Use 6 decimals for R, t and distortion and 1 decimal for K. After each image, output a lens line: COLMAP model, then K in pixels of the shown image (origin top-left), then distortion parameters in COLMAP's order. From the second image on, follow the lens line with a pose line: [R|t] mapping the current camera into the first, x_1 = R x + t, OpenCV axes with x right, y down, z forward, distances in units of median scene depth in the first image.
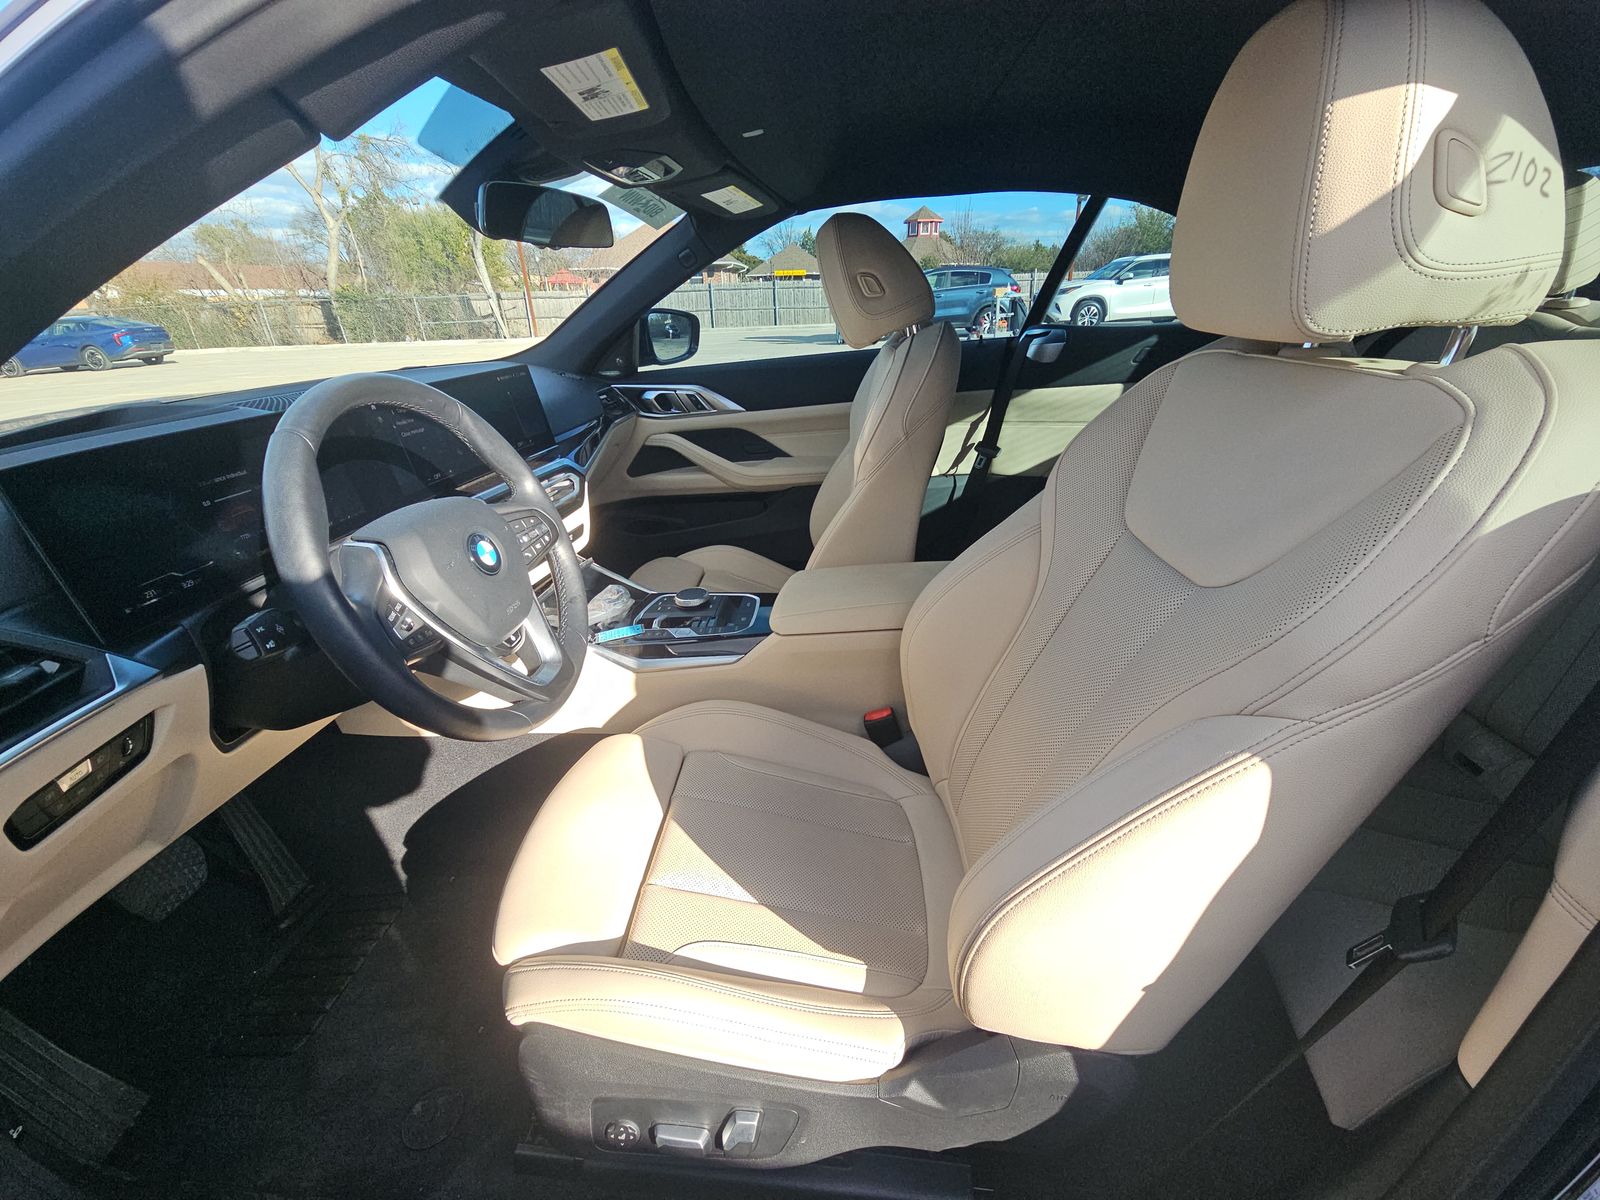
lens RADIAL K [[670.7, 0, 808.2], [0, 670.7, 597.5], [0, 0, 1]] dist [0.001055, -0.000645]
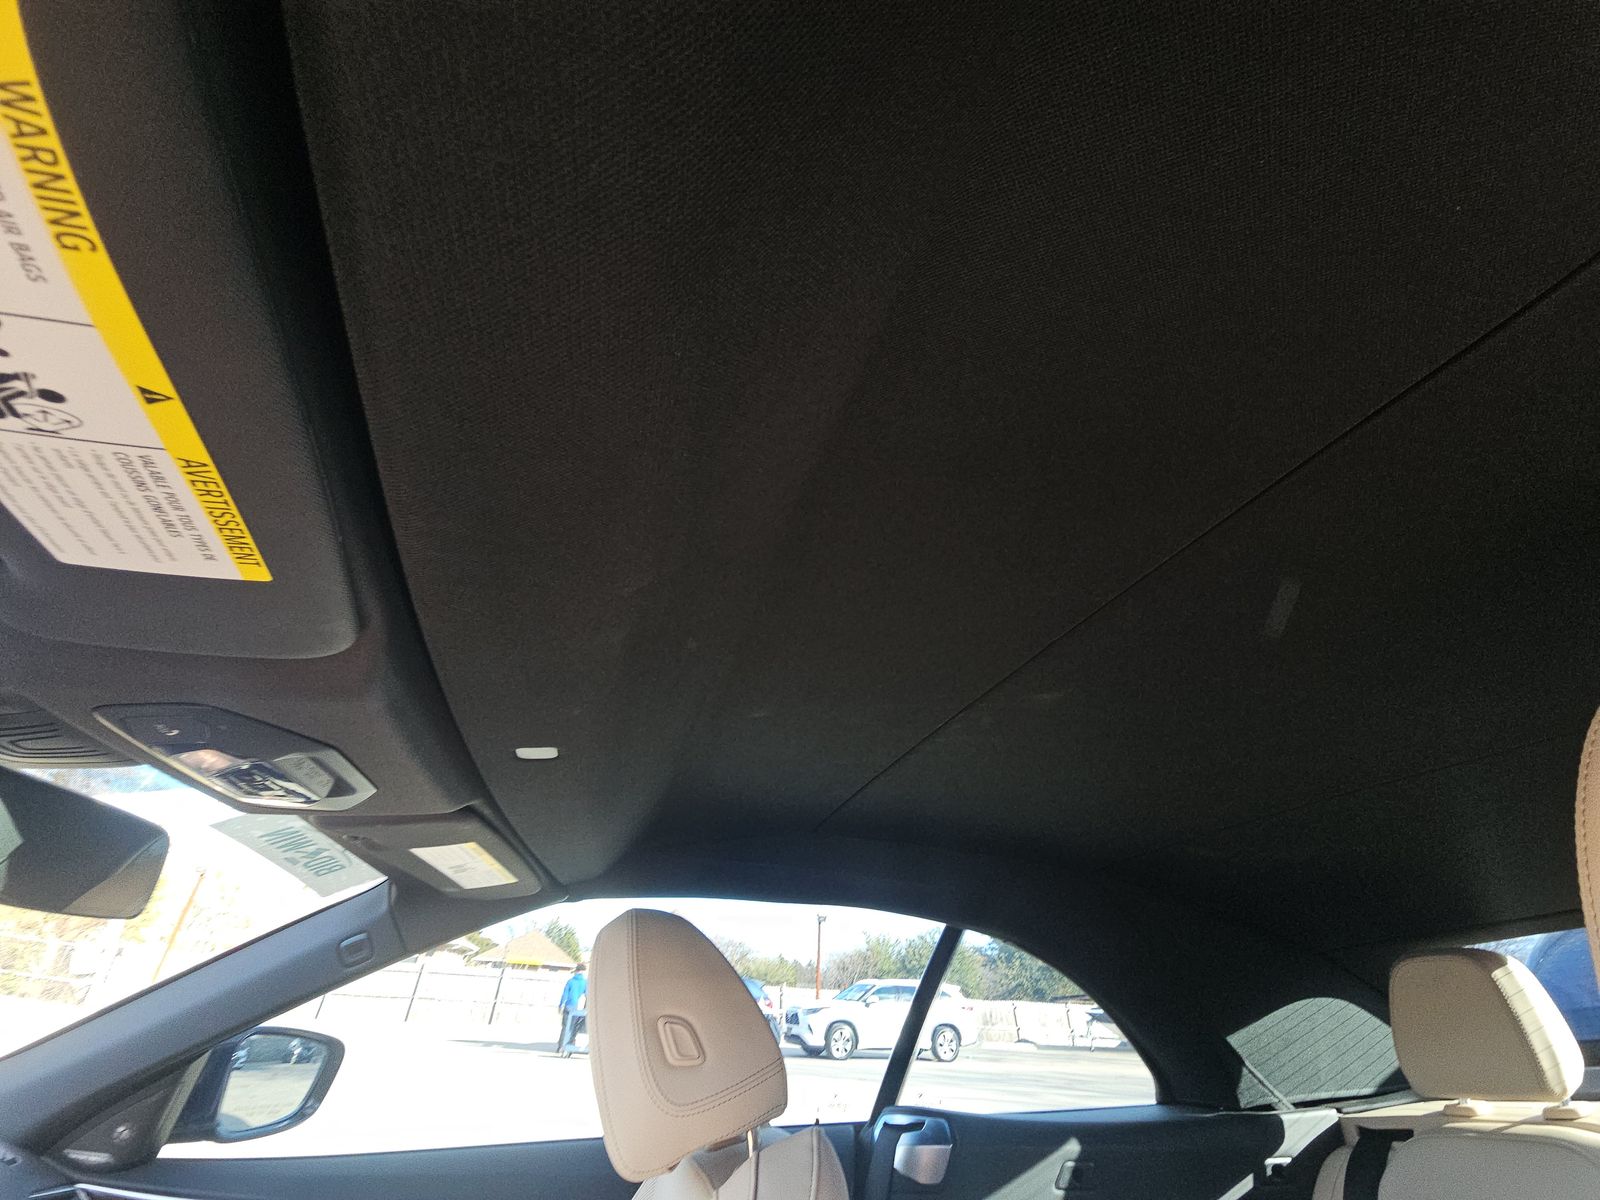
lens RADIAL K [[670.7, 0, 808.2], [0, 670.7, 597.5], [0, 0, 1]] dist [0.001055, -0.000645]
pose [[0.941718, 0.235305, 0.240412, -0.019069], [0.063246, 0.578071, -0.813532, -0.168311], [-0.330404, 0.781323, 0.529498, 0.296634]]
